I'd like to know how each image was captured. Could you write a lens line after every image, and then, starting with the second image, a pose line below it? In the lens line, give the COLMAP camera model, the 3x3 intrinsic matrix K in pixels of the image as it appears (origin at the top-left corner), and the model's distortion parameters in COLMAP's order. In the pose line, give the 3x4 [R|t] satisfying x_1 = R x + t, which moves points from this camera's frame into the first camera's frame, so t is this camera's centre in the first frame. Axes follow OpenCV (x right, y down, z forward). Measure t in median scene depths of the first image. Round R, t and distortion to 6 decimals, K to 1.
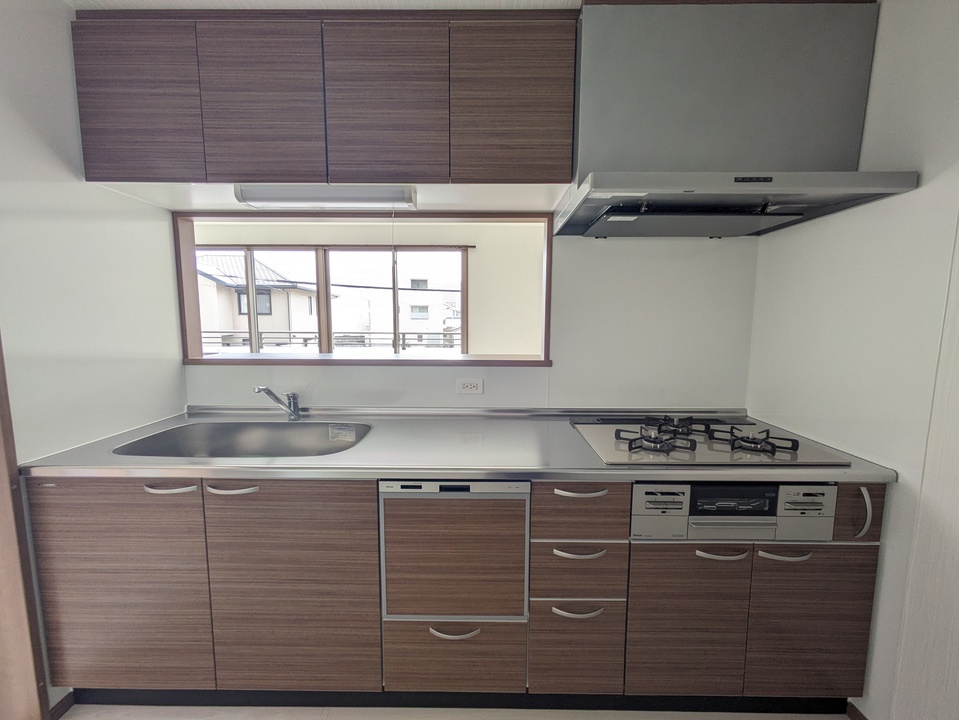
lens RADIAL K [[379.9, 0, 480.3], [0, 379.9, 358.3], [0, 0, 1]] dist [0.002182, 0.000756]
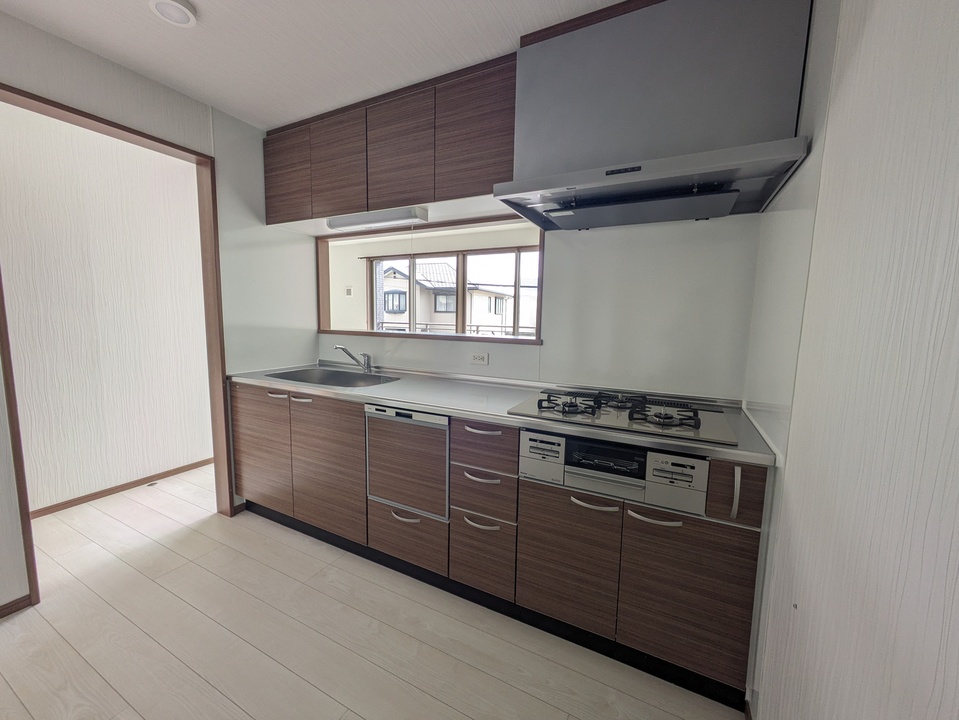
lens RADIAL K [[379.9, 0, 484.9], [0, 379.9, 359.6], [0, 0, 1]] dist [0.002182, 0.000756]
pose [[0.894114, 0.063322, -0.443340, 0.774790], [-0.062915, 0.997896, 0.015644, 0.081632], [0.443398, 0.013905, 0.896217, -0.154850]]
